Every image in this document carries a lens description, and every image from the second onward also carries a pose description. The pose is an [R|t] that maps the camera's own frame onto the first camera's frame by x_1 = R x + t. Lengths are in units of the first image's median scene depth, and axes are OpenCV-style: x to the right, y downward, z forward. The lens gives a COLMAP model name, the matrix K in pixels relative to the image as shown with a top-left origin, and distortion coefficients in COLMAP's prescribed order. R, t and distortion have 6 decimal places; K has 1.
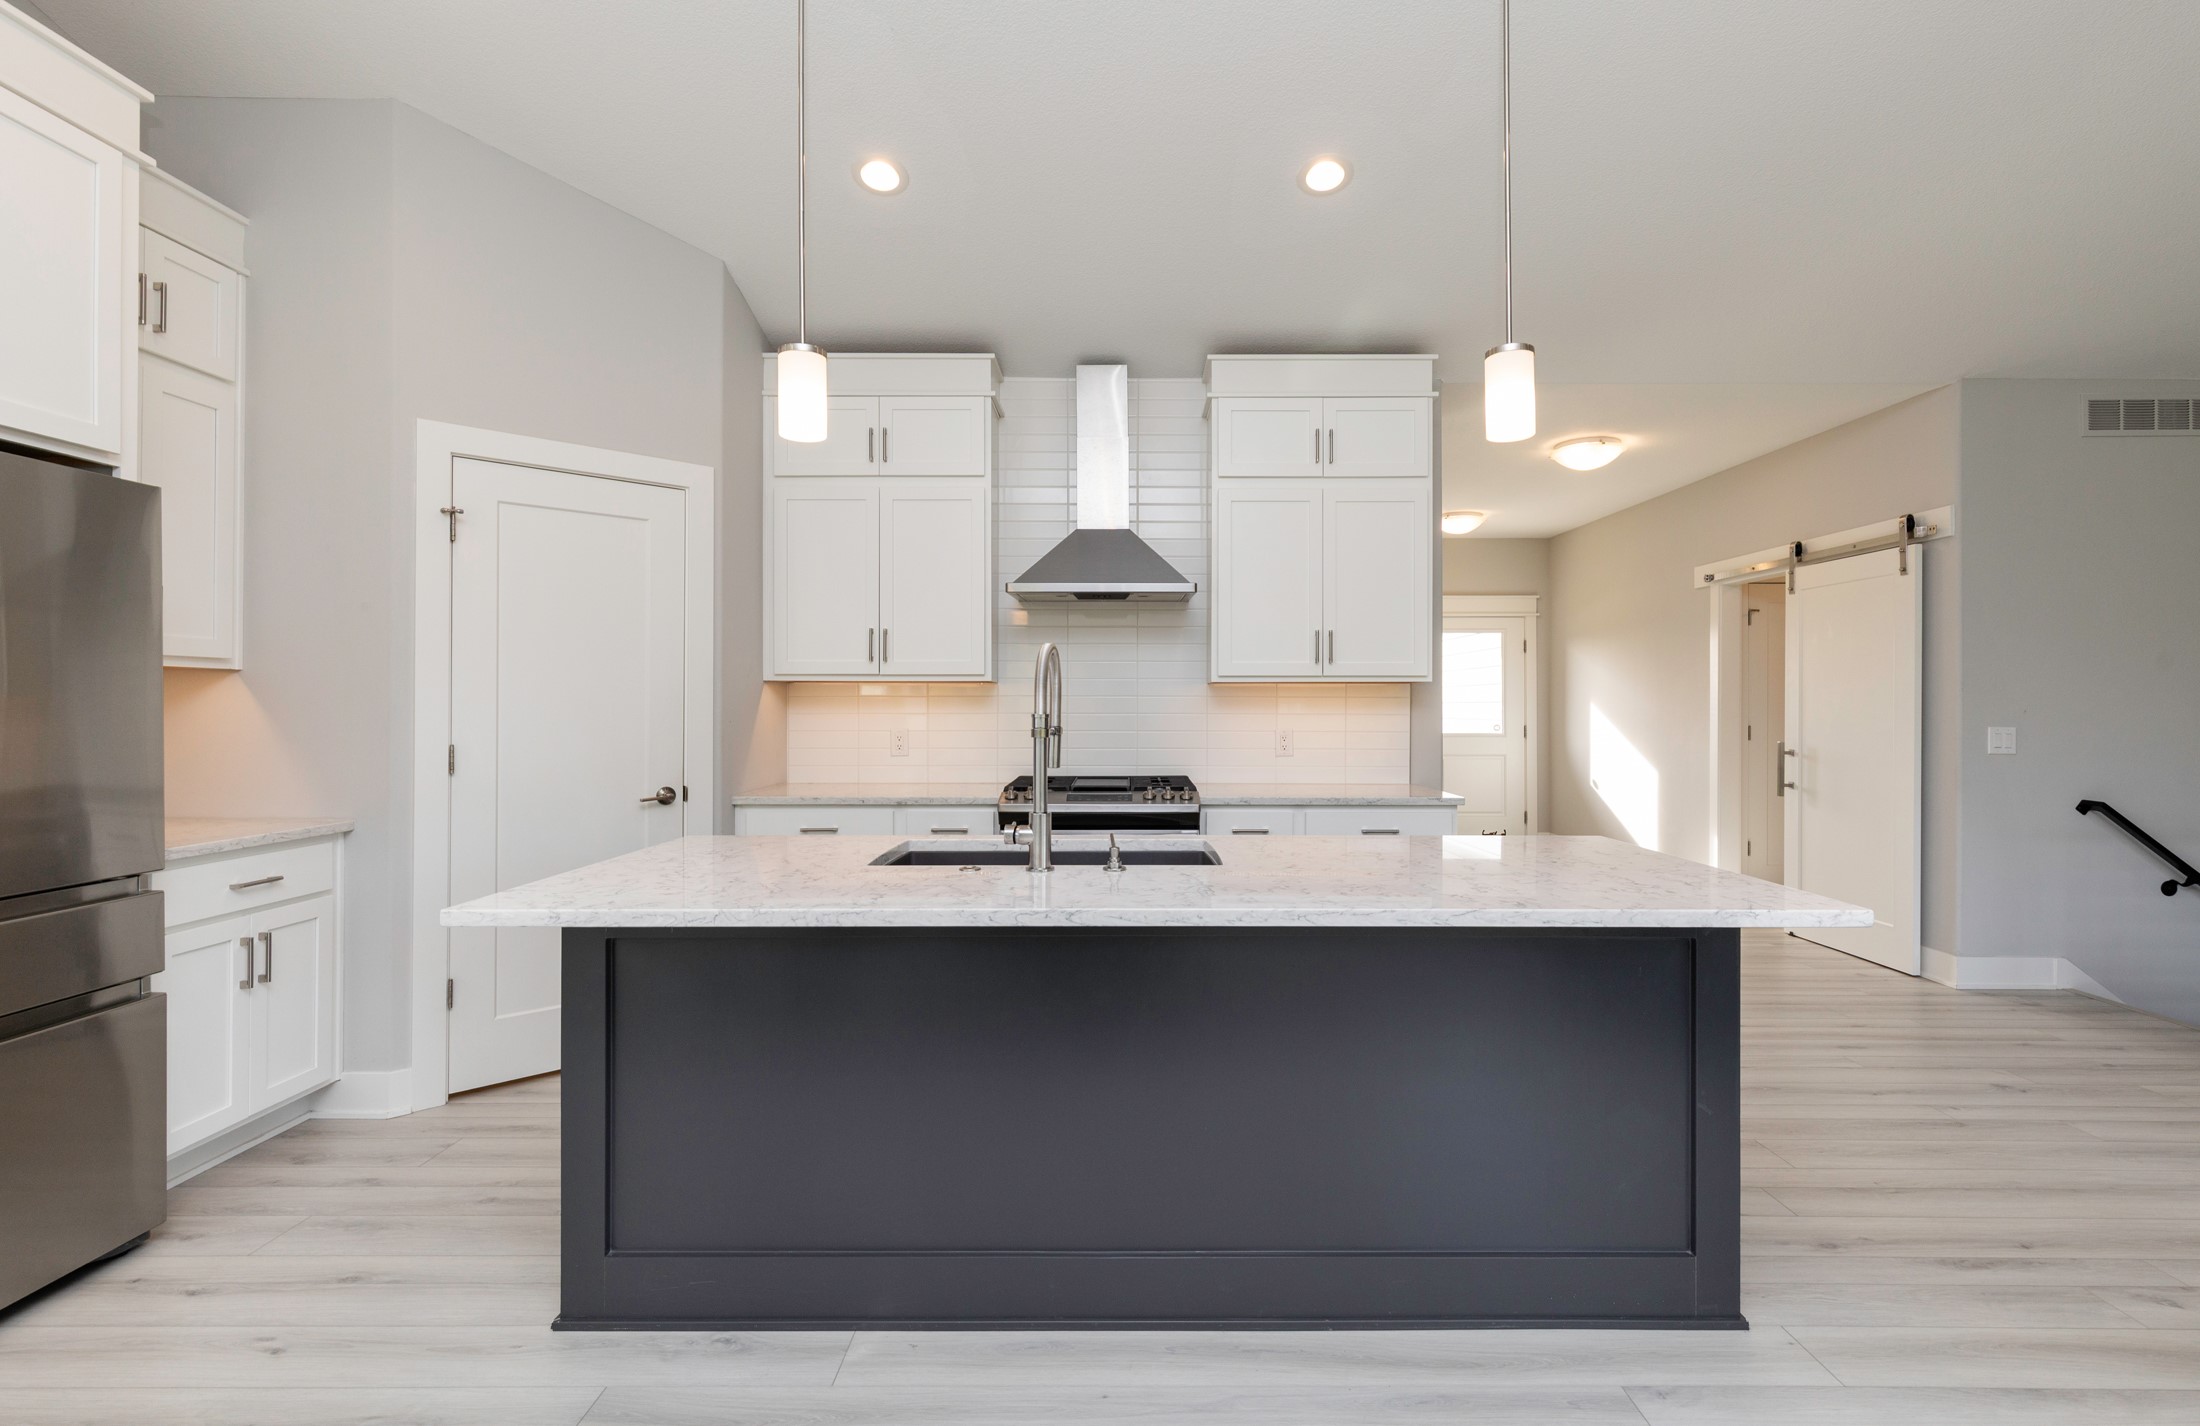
lens RADIAL K [[1033.8, 0, 1179.8], [0, 1033.8, 710.7], [0, 0, 1]] dist [0.001303, -0.002113]
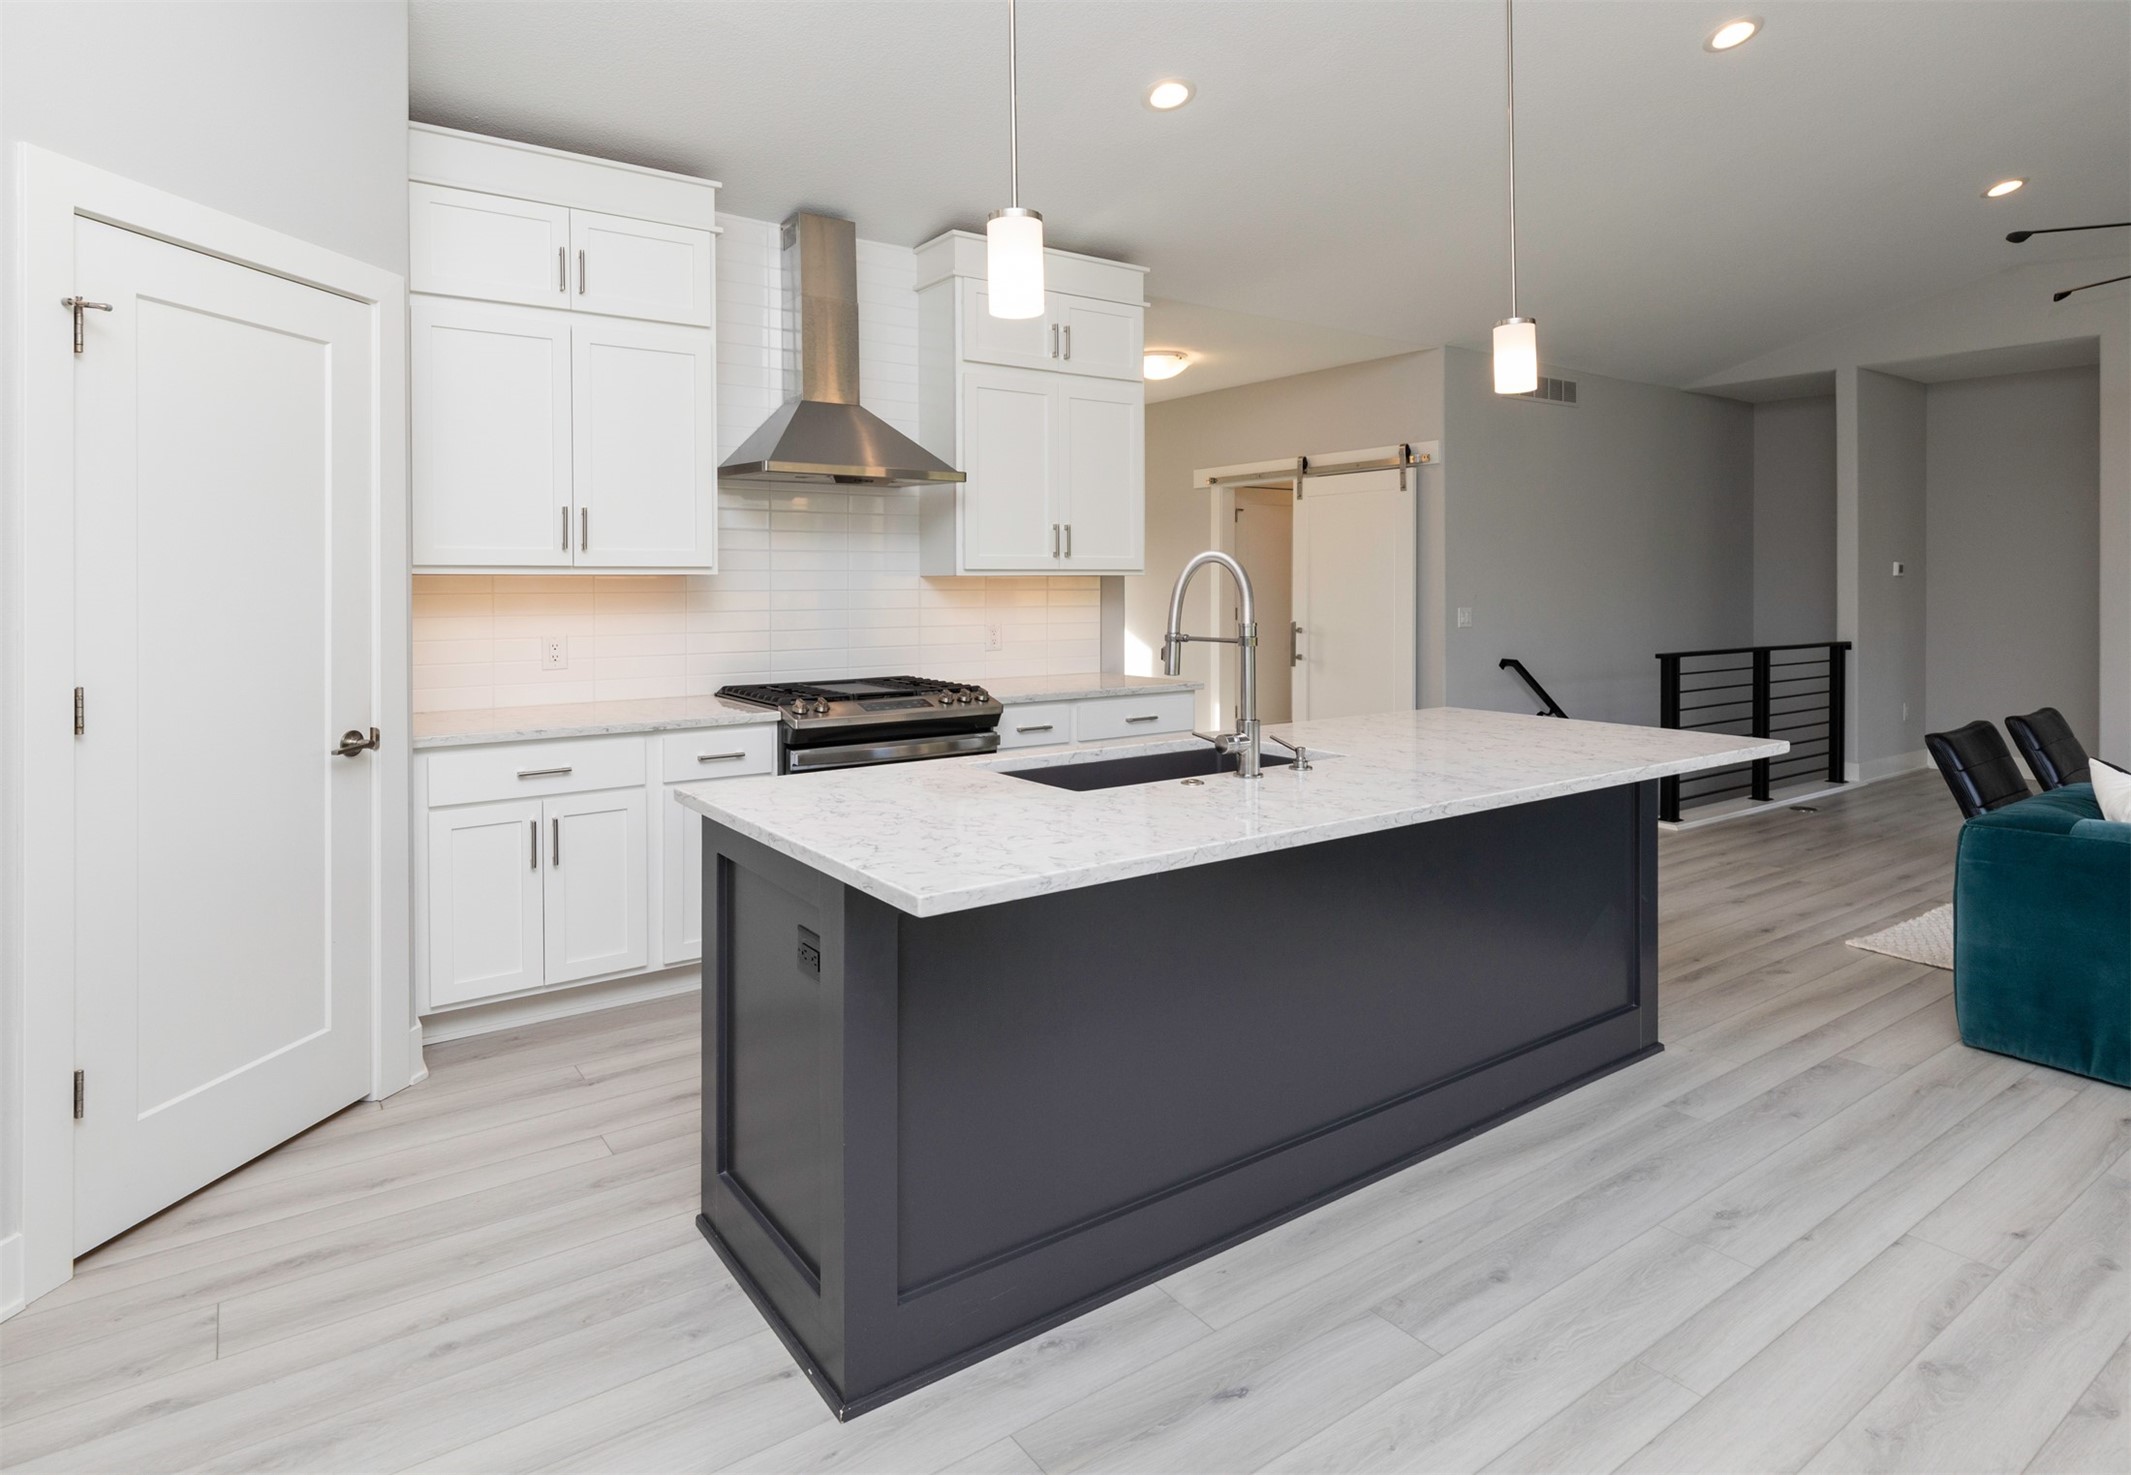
lens RADIAL K [[1090.2, 0, 1099.6], [0, 1090.2, 606.6], [0, 0, 1]] dist [0.003580, -0.001862]
pose [[0.826211, -0.015547, 0.563146, -0.464379], [0.004194, 0.999761, 0.021448, -0.022426], [-0.563345, -0.015359, 0.826079, 0.105541]]
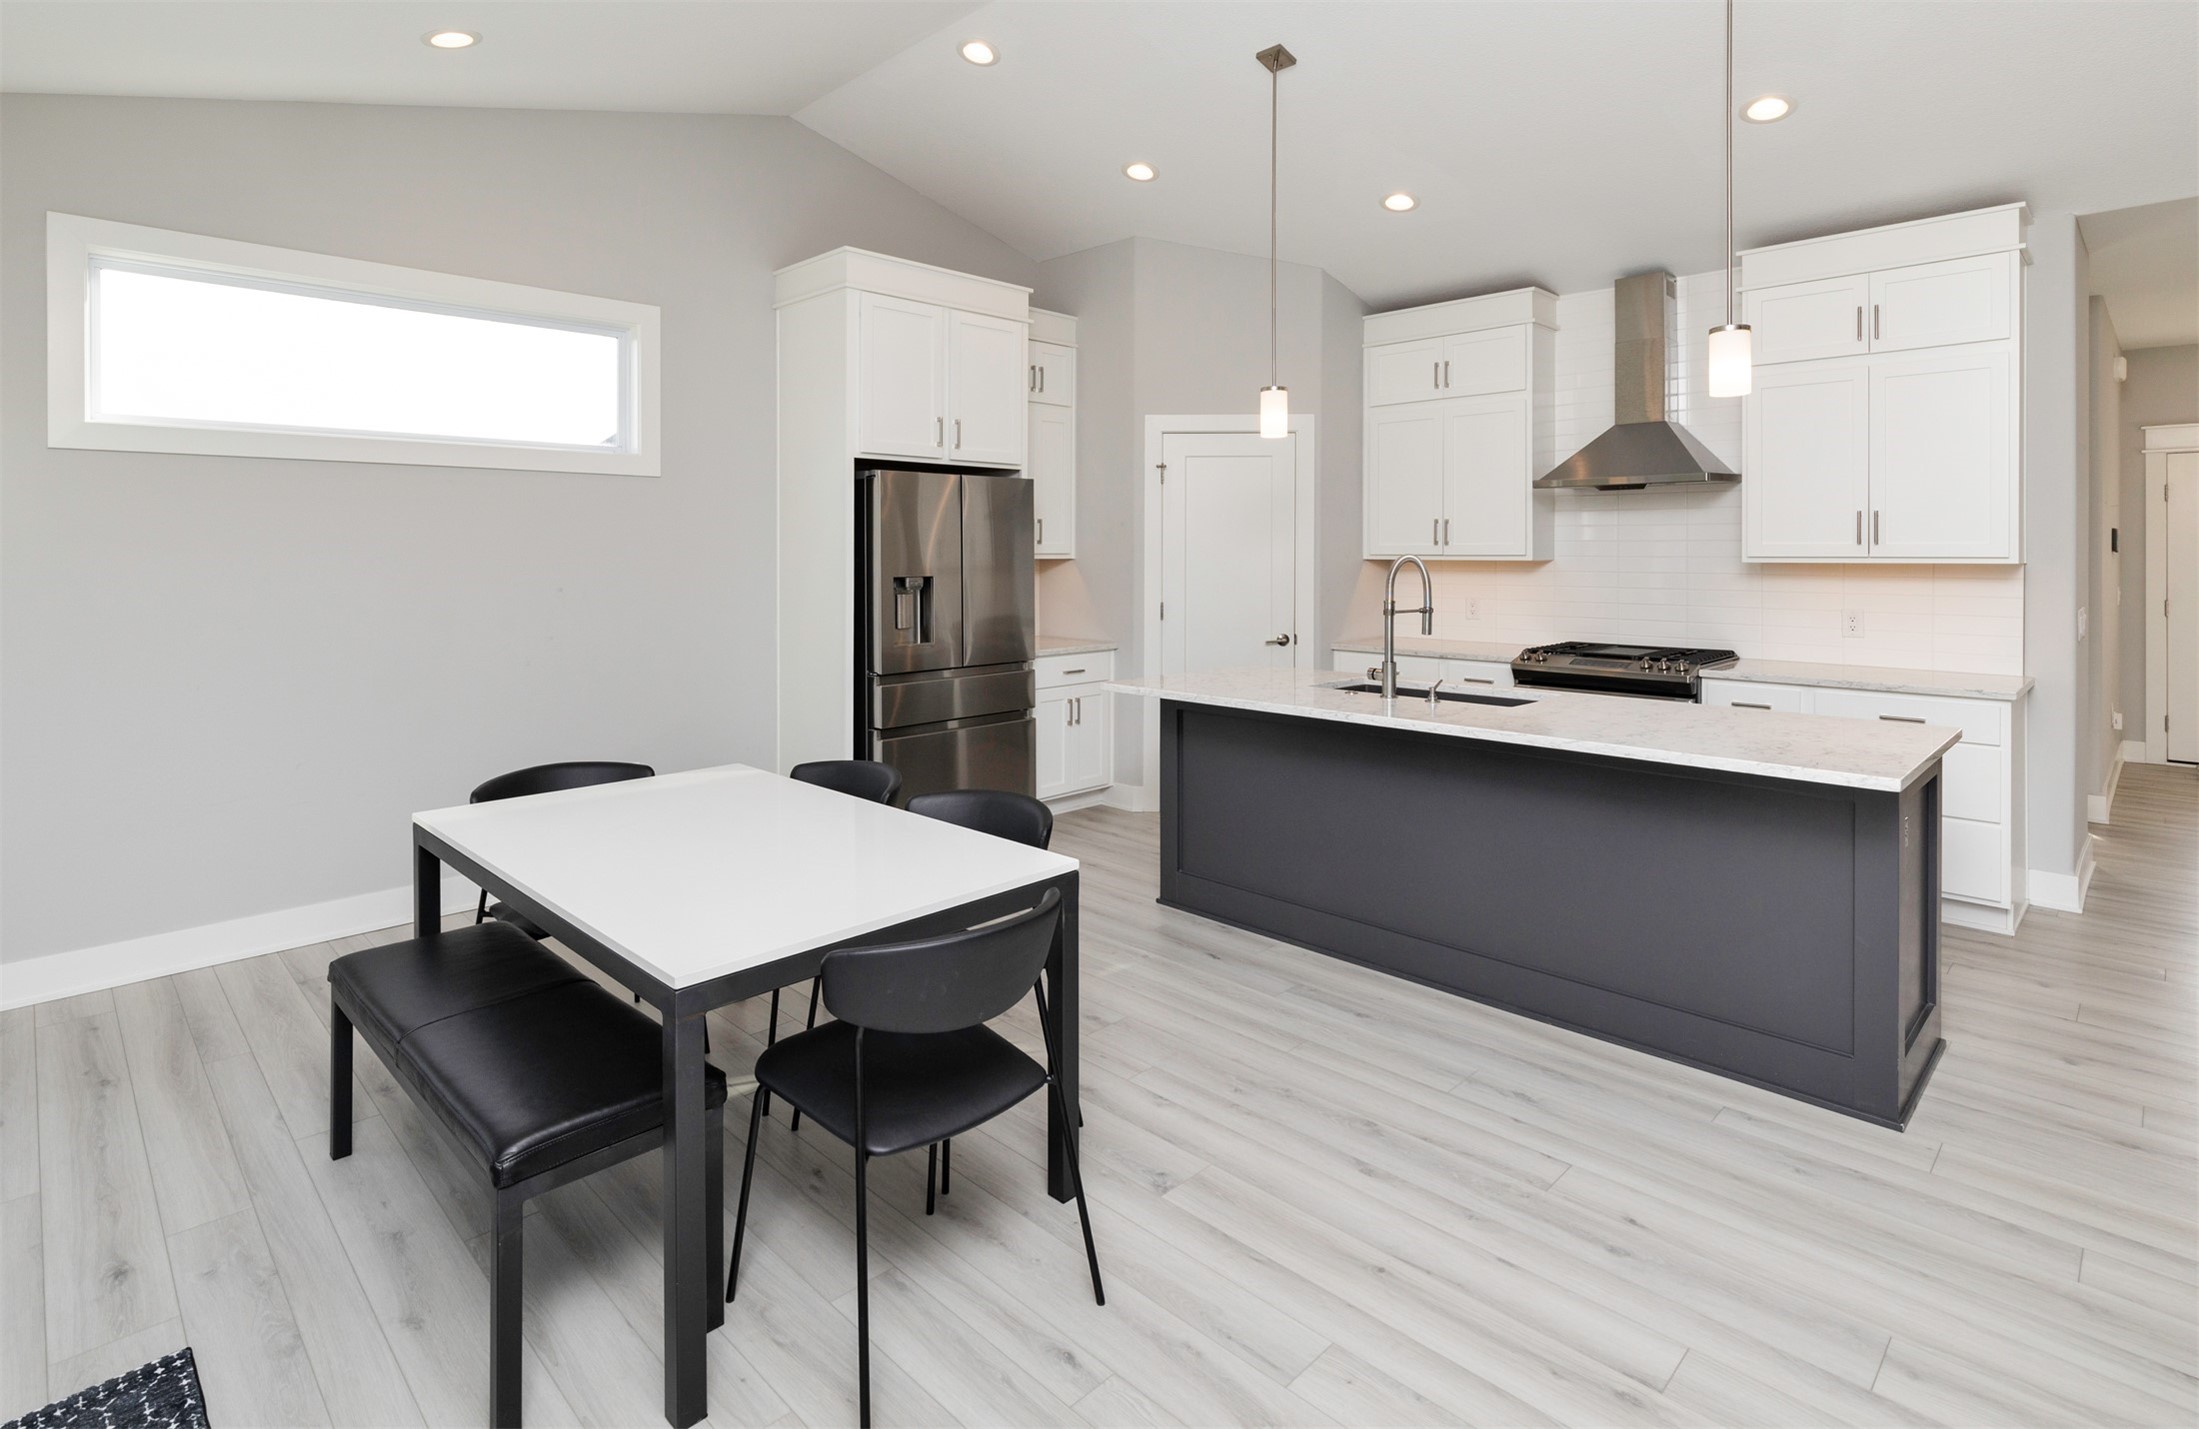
lens RADIAL K [[1106.0, 0, 1022.1], [0, 1106.0, 556.8], [0, 0, 1]] dist [0.004453, 0.000143]
pose [[0.661144, 0.003291, -0.750252, 0.421492], [-0.002870, 0.999994, 0.001857, -0.036453], [0.750254, 0.000925, 0.661149, -0.312638]]
